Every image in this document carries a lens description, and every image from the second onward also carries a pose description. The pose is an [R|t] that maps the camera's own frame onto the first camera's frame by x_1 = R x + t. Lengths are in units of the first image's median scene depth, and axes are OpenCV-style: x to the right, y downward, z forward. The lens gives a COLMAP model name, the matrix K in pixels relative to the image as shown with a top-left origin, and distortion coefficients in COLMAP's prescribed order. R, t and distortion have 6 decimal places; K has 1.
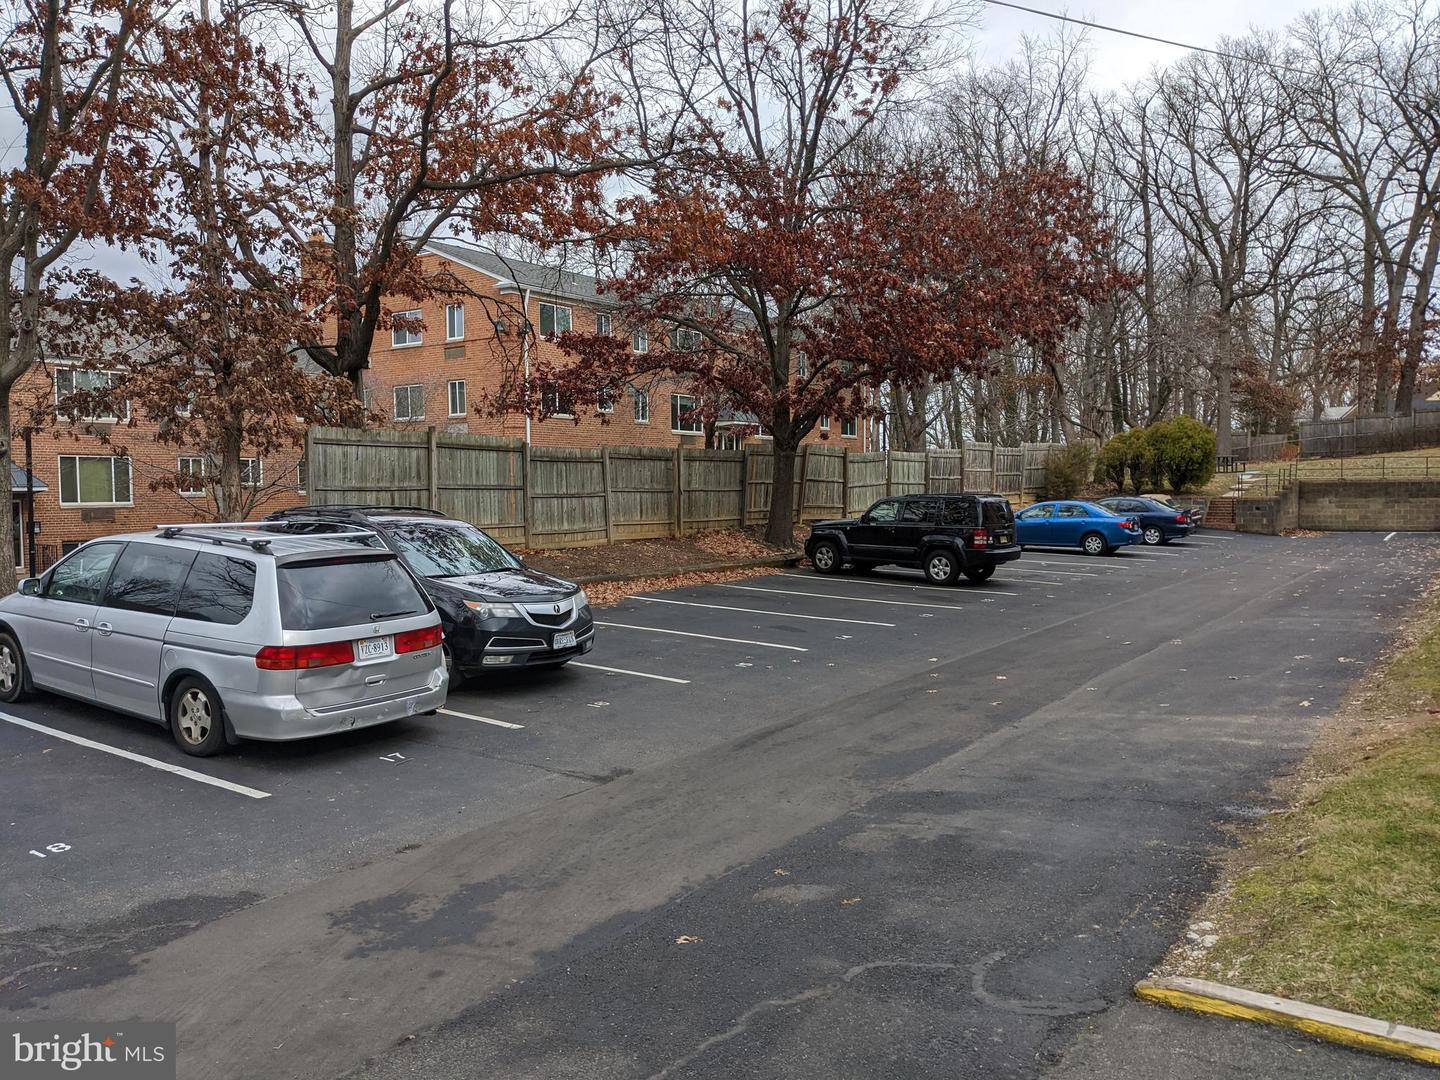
lens RADIAL K [[1139.0, 0, 715.5], [0, 1139.0, 542.2], [0, 0, 1]] dist [0.015062, -0.024024]
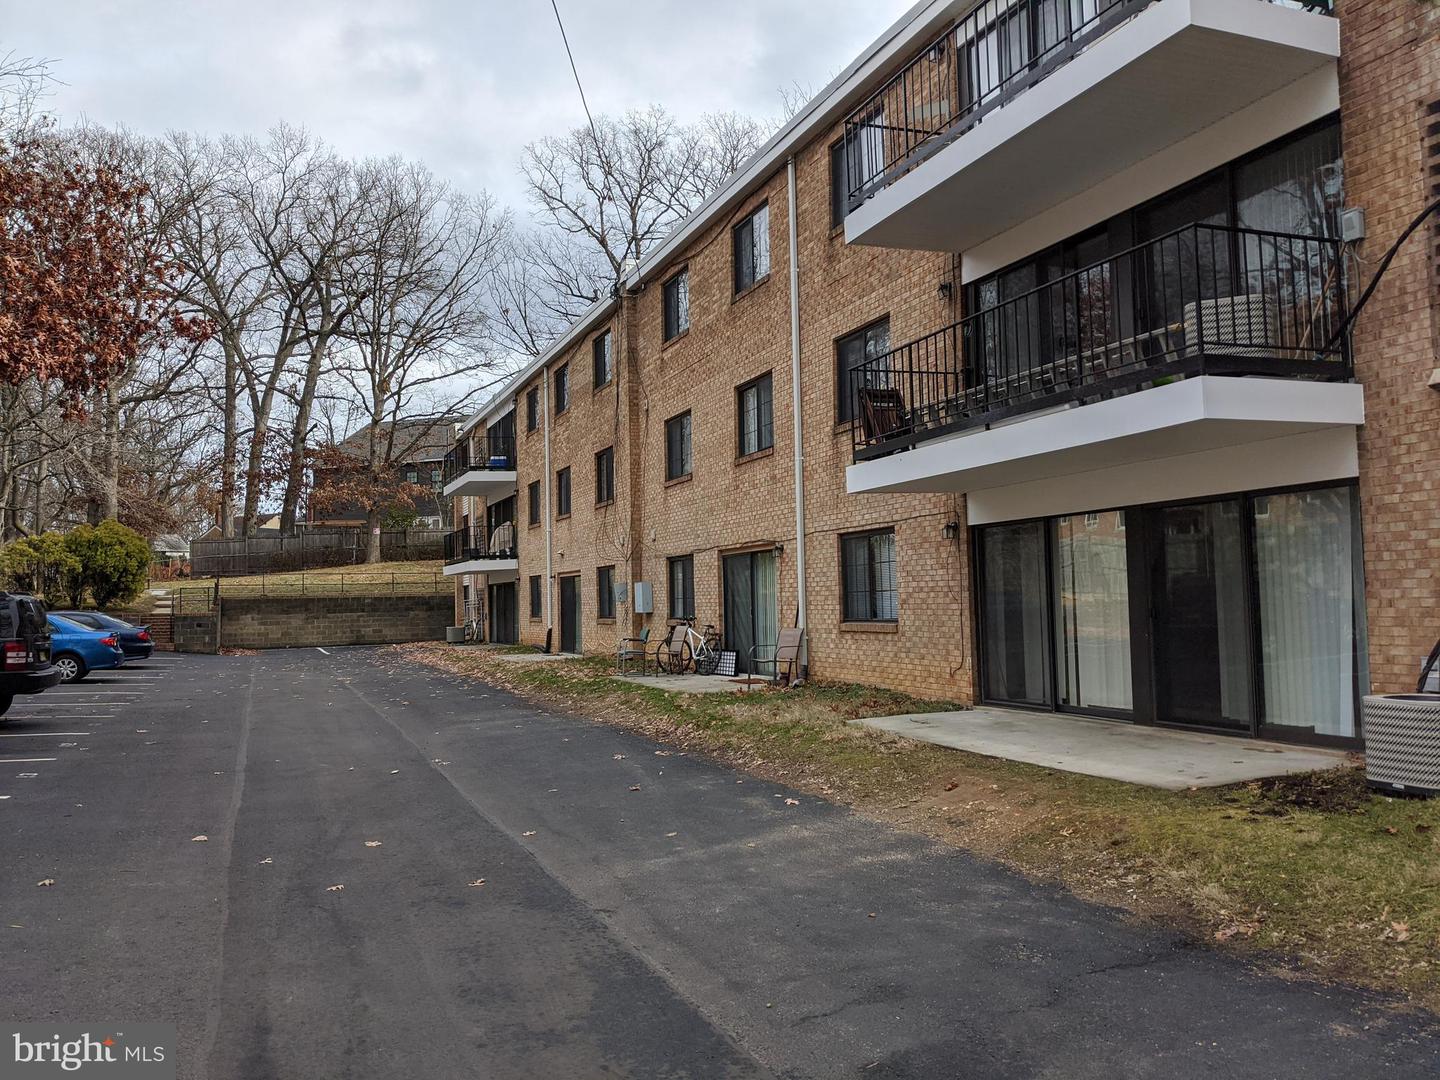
lens RADIAL K [[1139.0, 0, 720.9], [0, 1139.0, 535.0], [0, 0, 1]] dist [0.015062, -0.024024]
pose [[0.548307, 0.048586, 0.834864, -0.101113], [0.054693, 0.994090, -0.093772, 0.012137], [-0.834487, 0.097077, 0.542410, 0.289270]]
